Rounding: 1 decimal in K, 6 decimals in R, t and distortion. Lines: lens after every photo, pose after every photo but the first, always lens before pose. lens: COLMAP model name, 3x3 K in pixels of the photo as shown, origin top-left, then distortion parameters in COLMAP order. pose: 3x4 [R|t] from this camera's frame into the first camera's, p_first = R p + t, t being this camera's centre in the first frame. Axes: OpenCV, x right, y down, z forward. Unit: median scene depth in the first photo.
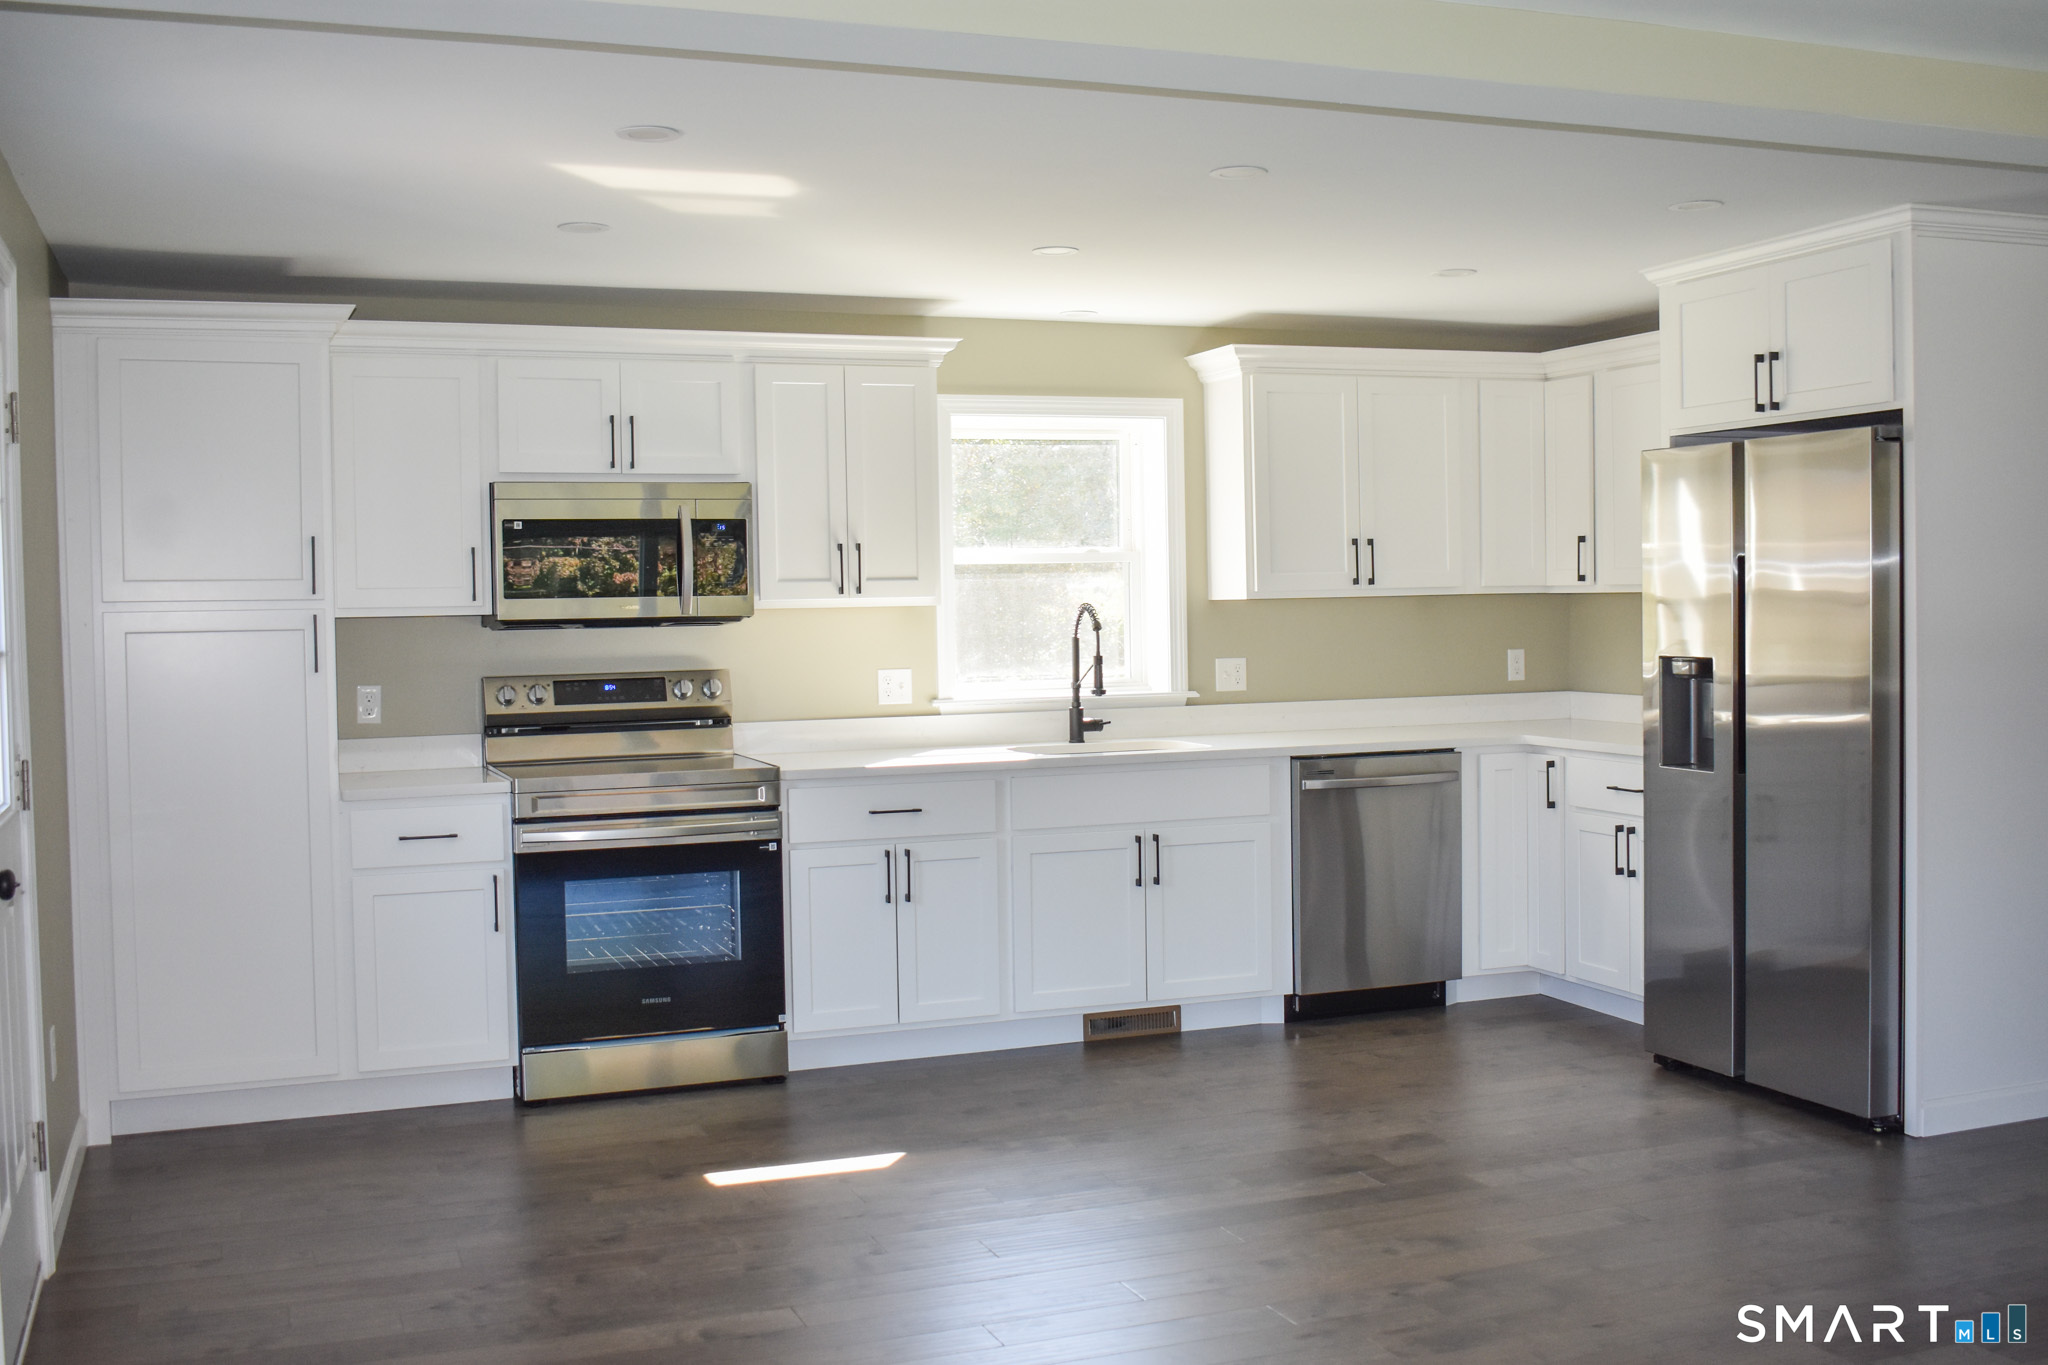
lens RADIAL K [[2106.7, 0, 1028.3], [0, 2106.7, 674.1], [0, 0, 1]] dist [-0.070411, 0.003489]
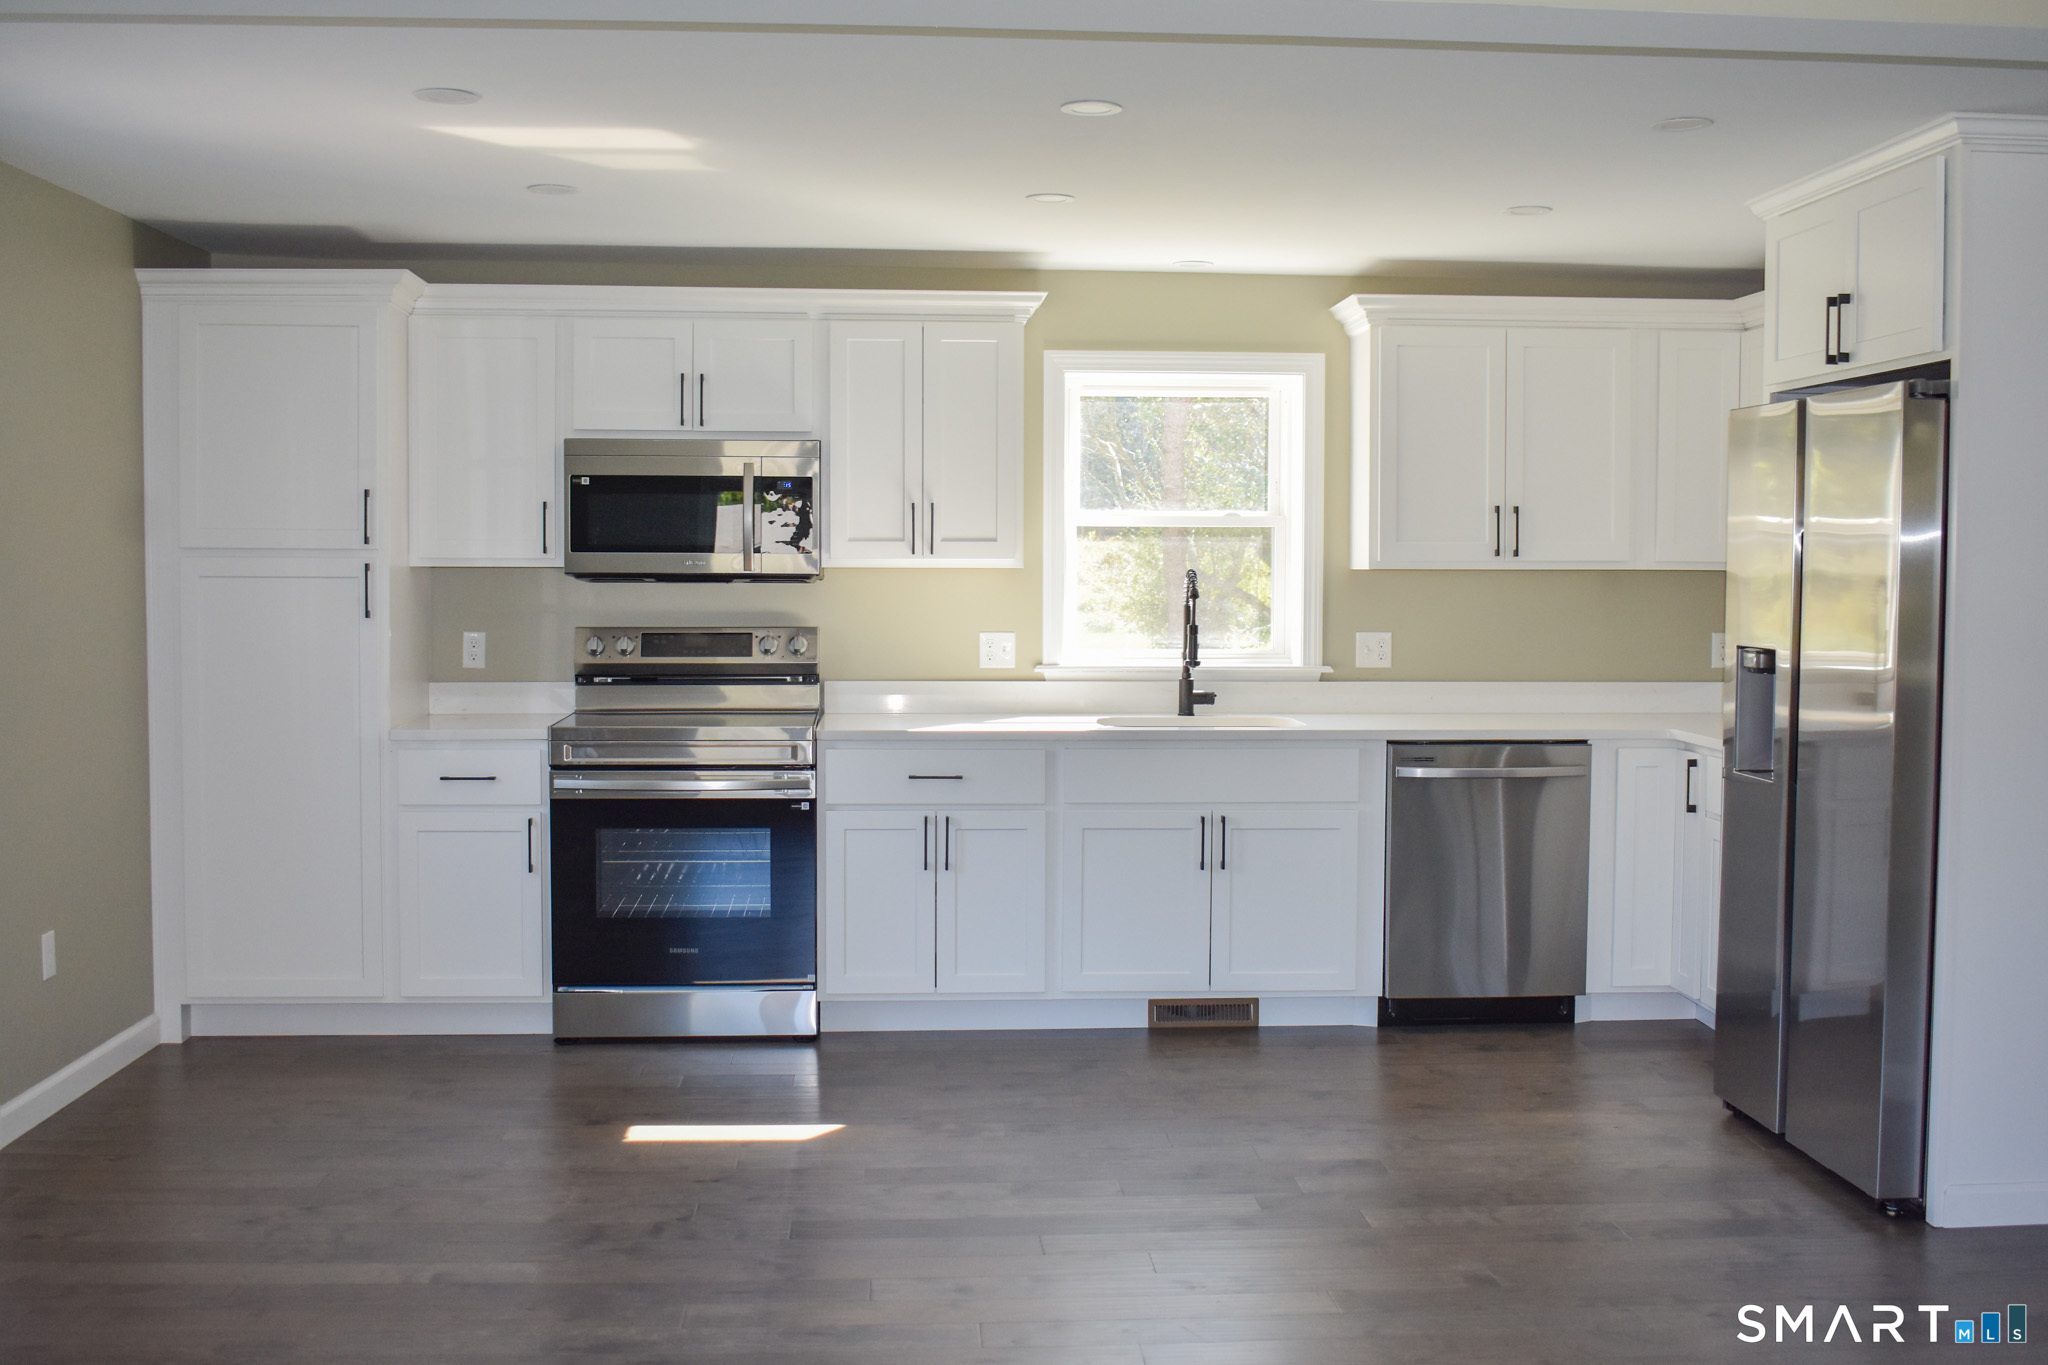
lens RADIAL K [[2106.7, 0, 1028.3], [0, 2106.7, 674.1], [0, 0, 1]] dist [-0.070411, 0.003489]
pose [[0.954715, 0.037922, -0.295096, 0.259414], [-0.032041, 0.999180, 0.024741, -0.008211], [0.295793, -0.014166, 0.955147, 0.075121]]
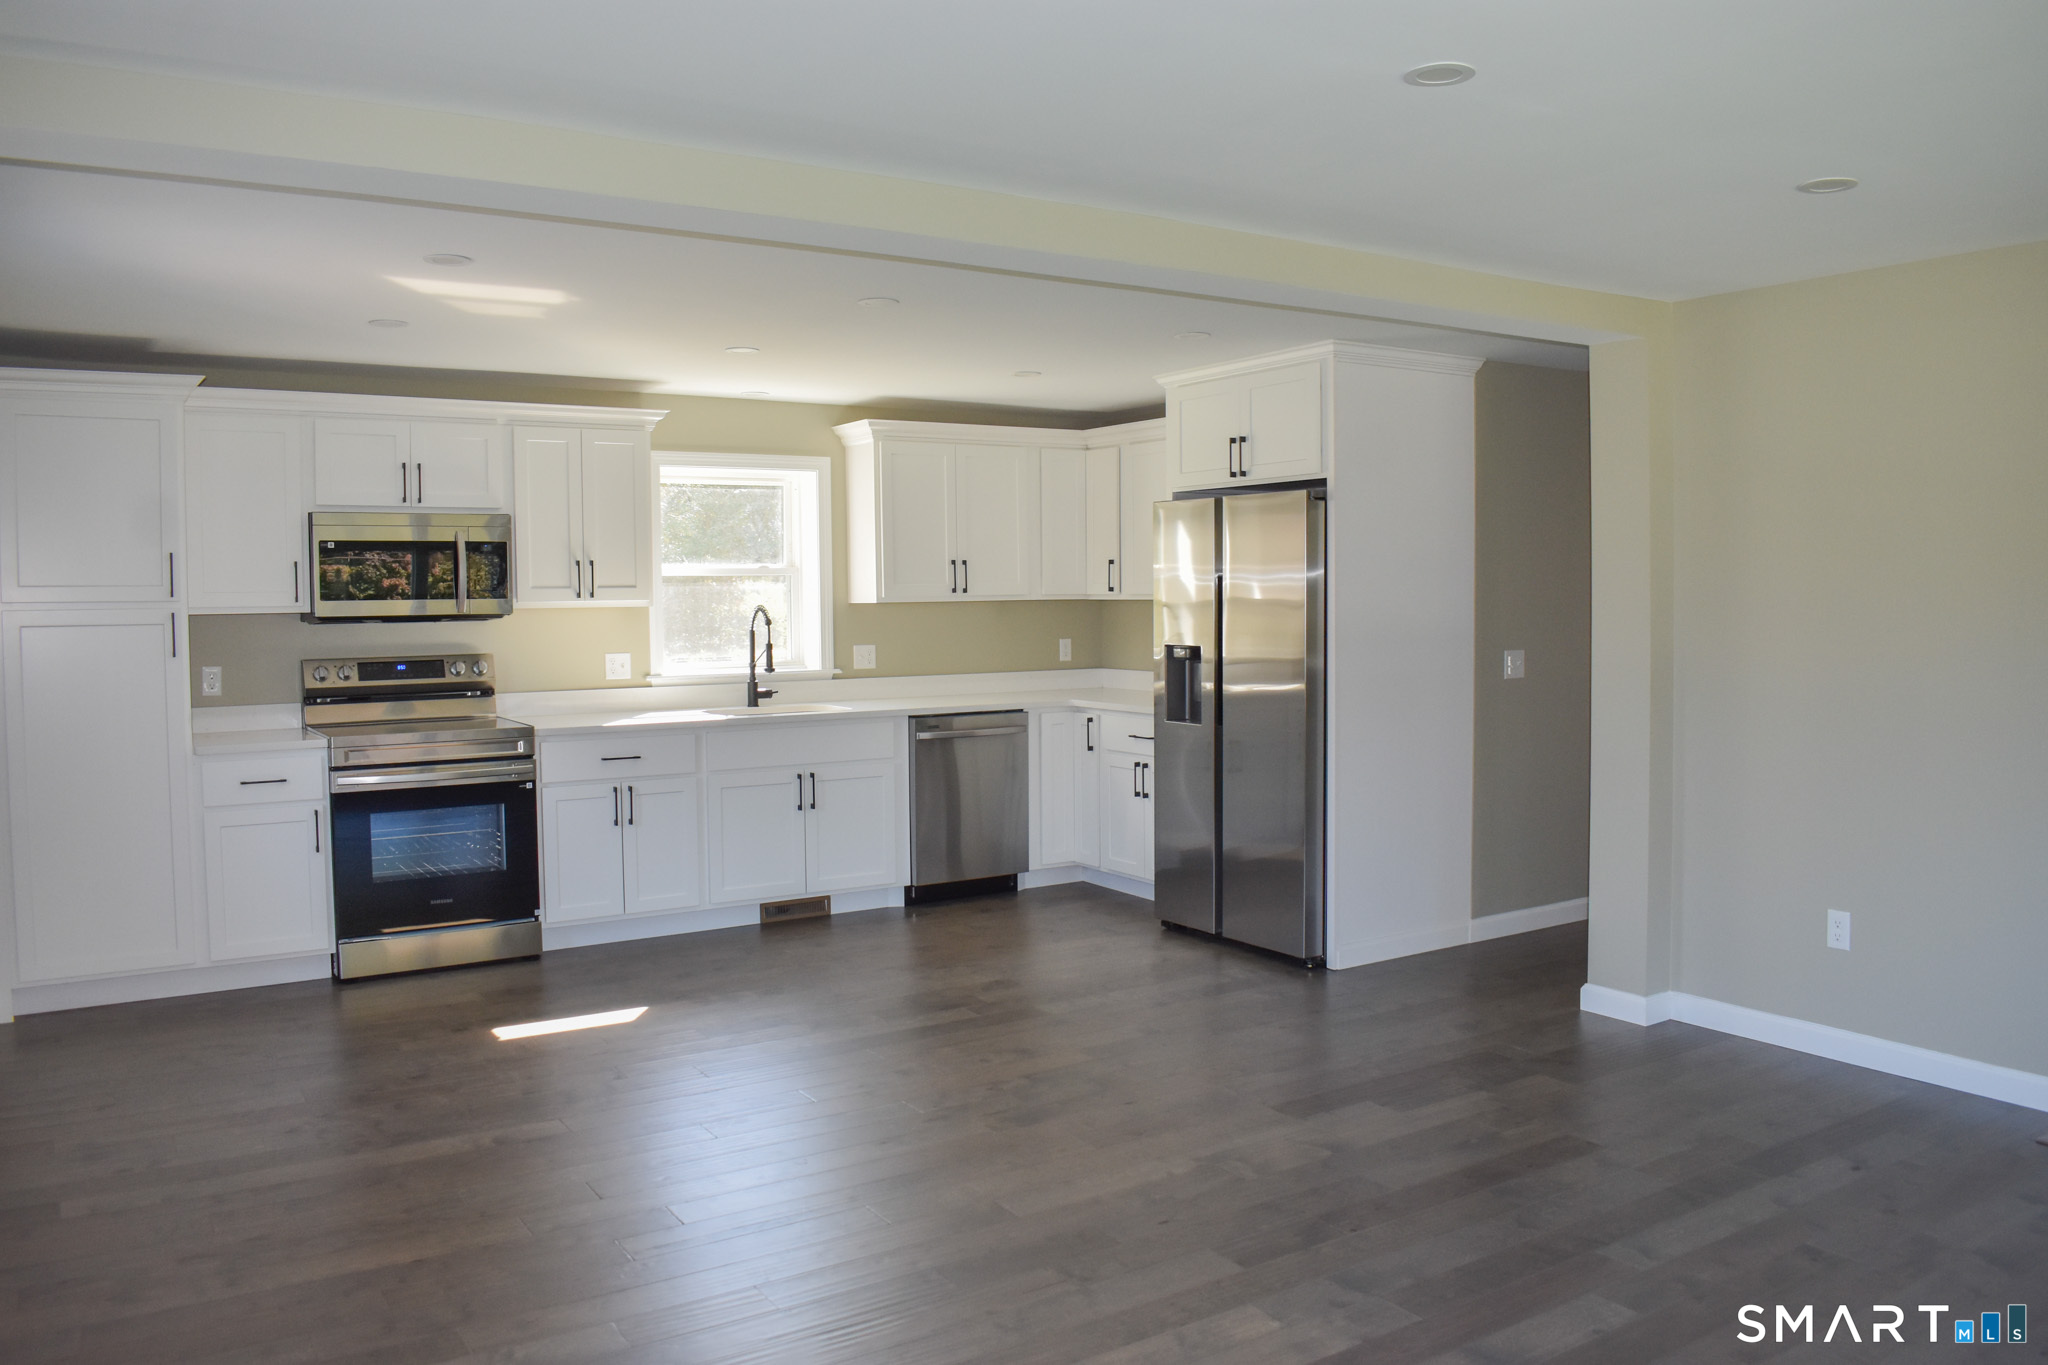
lens RADIAL K [[1563.1, 0, 1017.0], [0, 1563.1, 680.5], [0, 0, 1]] dist [-0.090415, 0.004055]
pose [[0.979677, -0.003127, 0.200559, -0.013463], [-0.000380, 0.999848, 0.017449, -0.002535], [-0.200583, -0.017171, 0.979526, -0.032355]]
